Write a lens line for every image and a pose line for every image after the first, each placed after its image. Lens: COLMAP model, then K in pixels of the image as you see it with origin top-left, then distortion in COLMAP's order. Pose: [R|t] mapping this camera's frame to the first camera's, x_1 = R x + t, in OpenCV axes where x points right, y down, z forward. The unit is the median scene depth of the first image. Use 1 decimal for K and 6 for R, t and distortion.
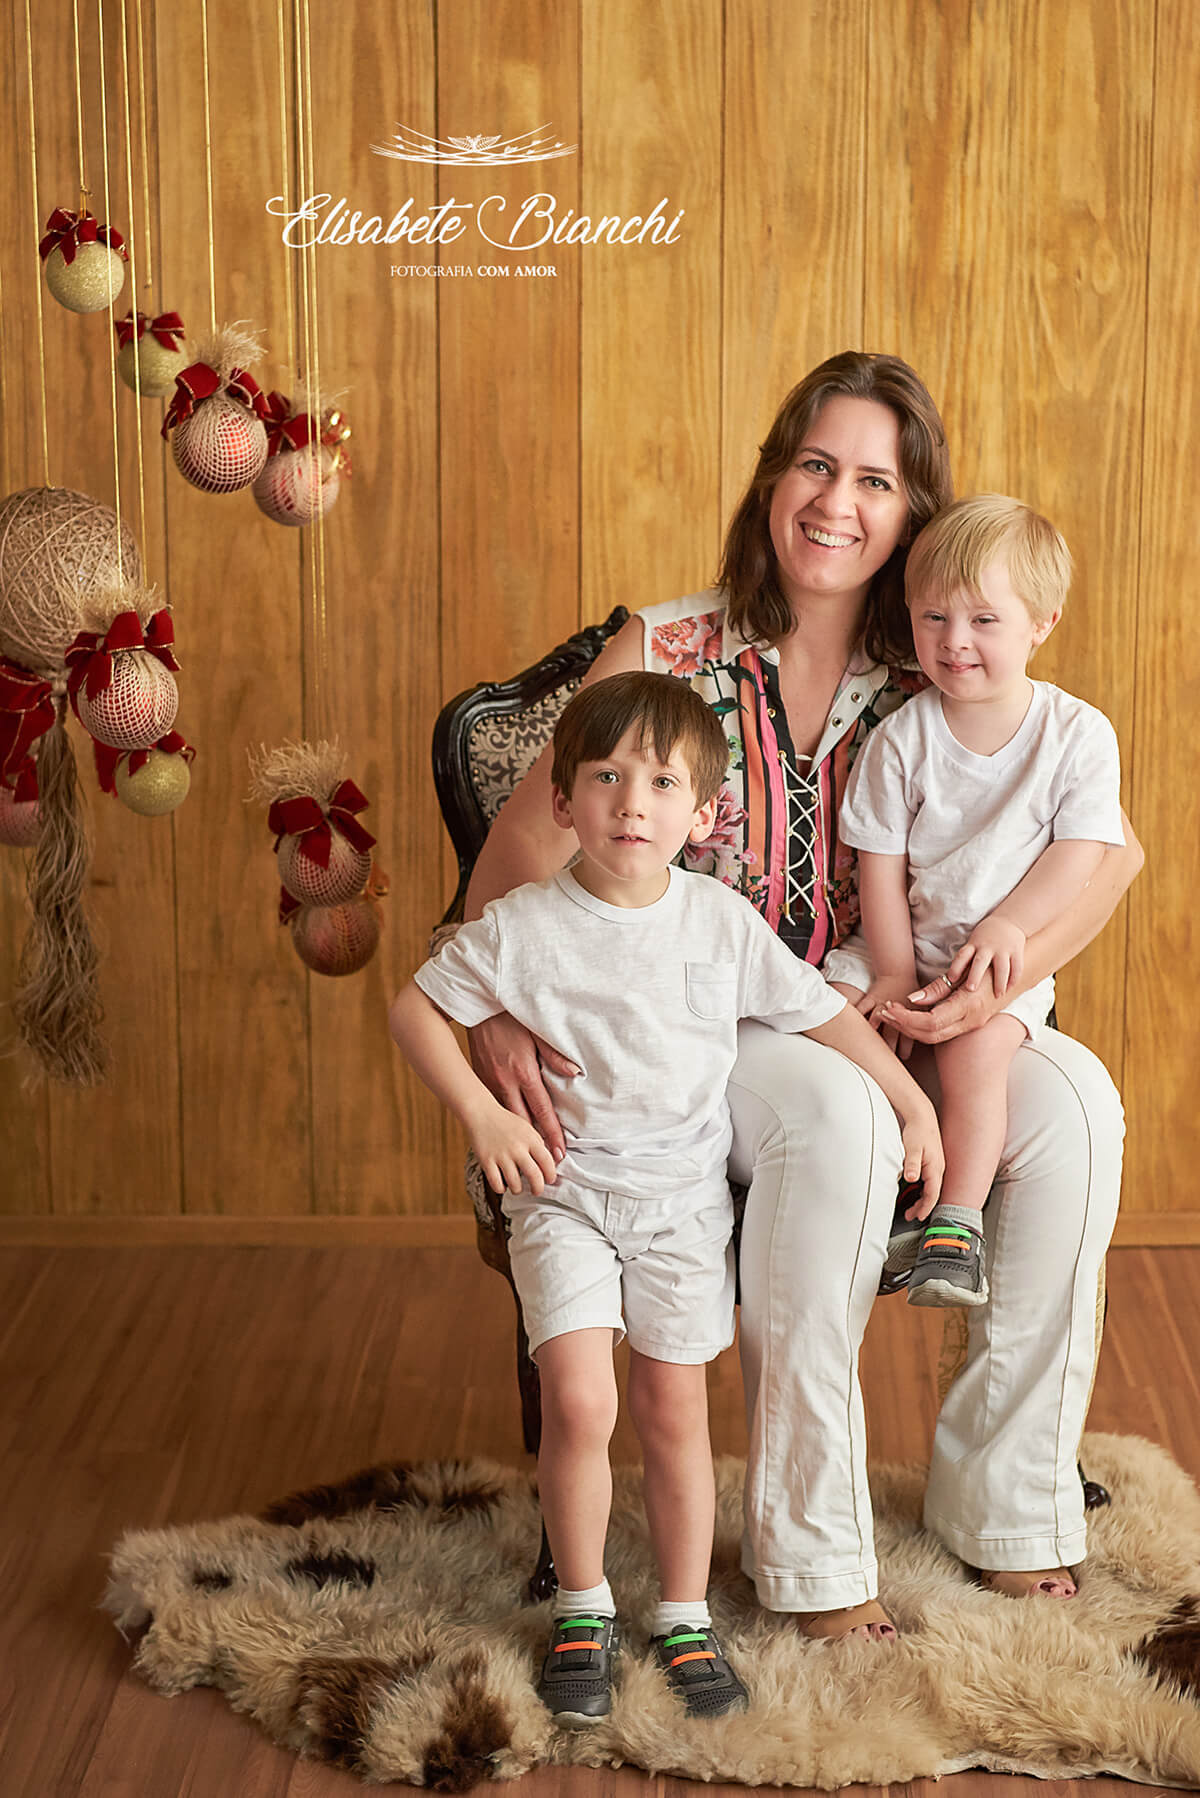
lens RADIAL K [[3506.0, 0, 623.4], [0, 3506.0, 679.7], [0, 0, 1]] dist [0.019287, 0.000000]
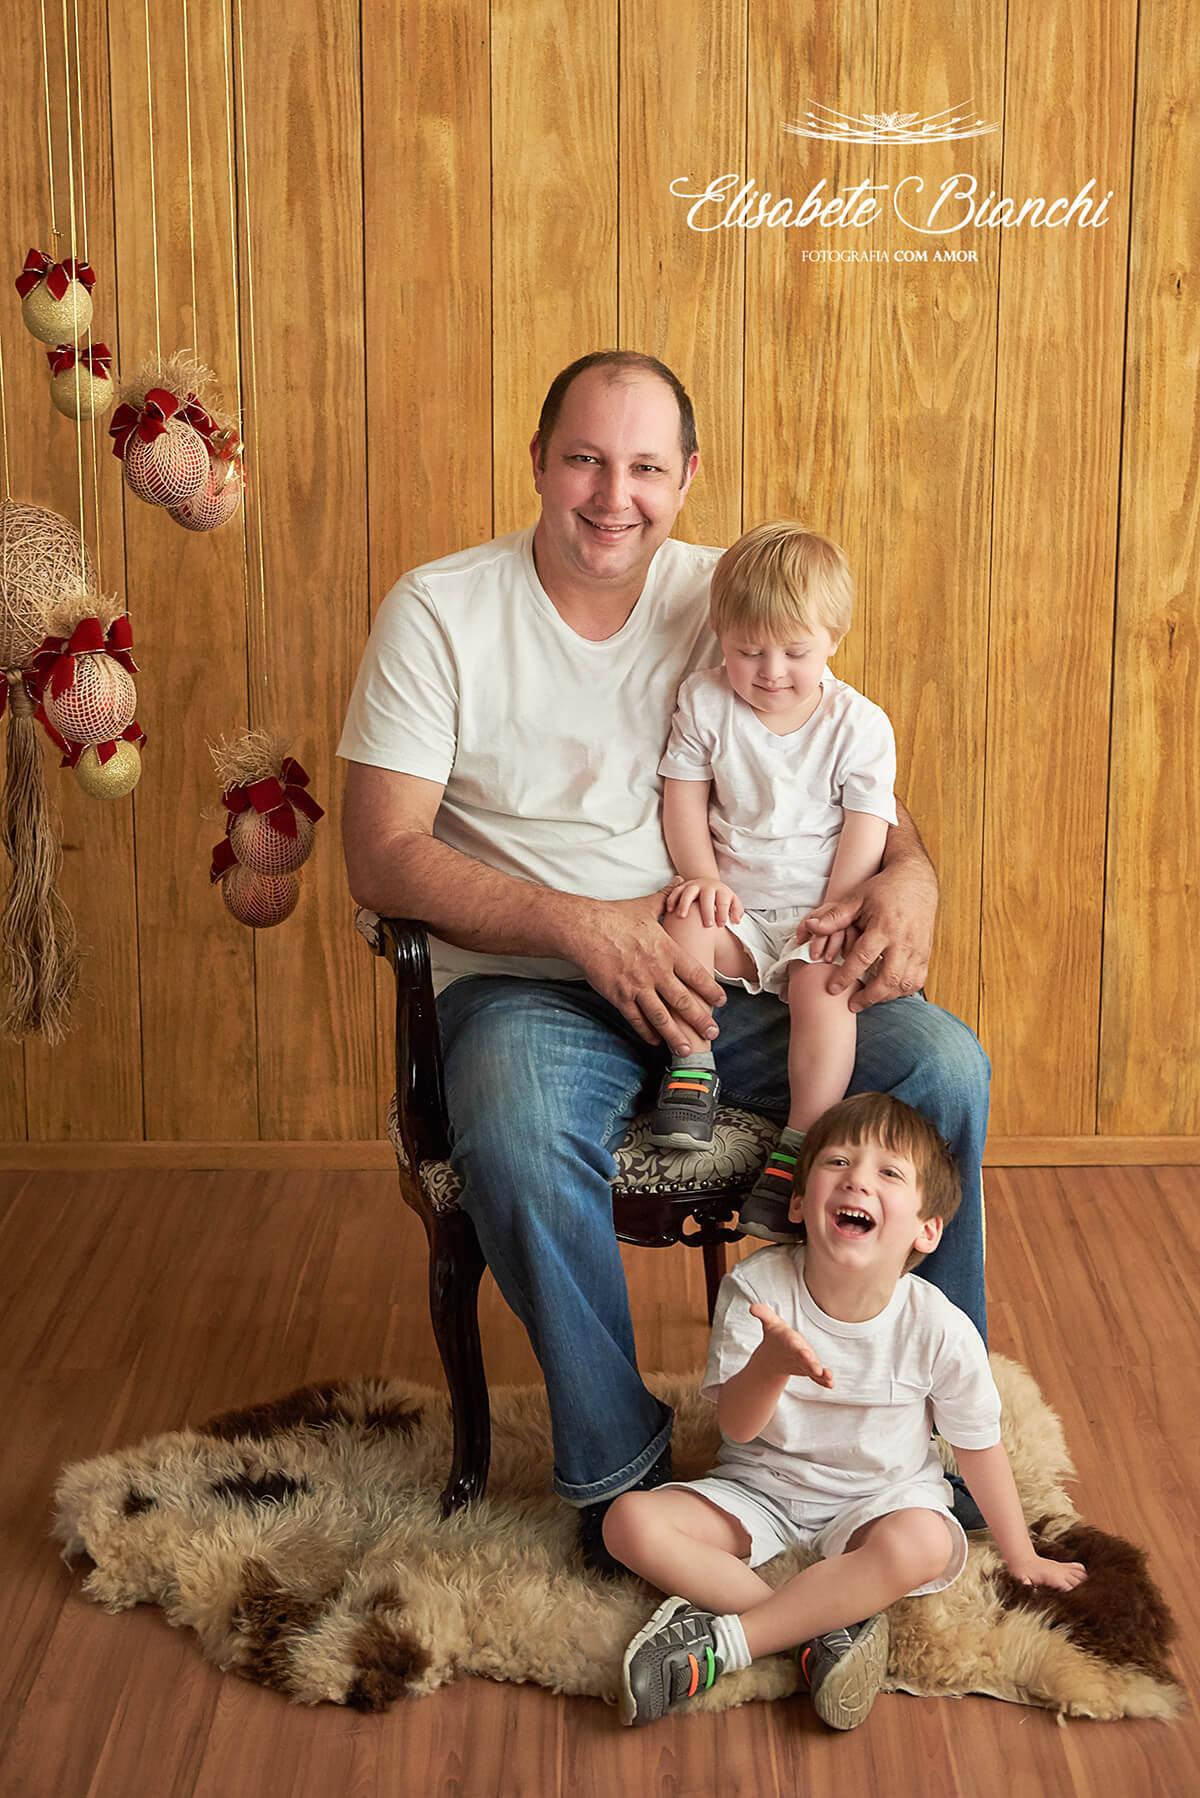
lens RADIAL K [[3506.0, 0, 483.7], [0, 3506.0, 758.0], [0, 0, 1]] dist [0.019287, 0.000000]
pose [[0.999863, -0.005231, -0.015716, 0.001925], [0.005889, 0.999094, 0.042148, -0.018386], [0.015481, -0.042235, 0.998988, -0.126603]]
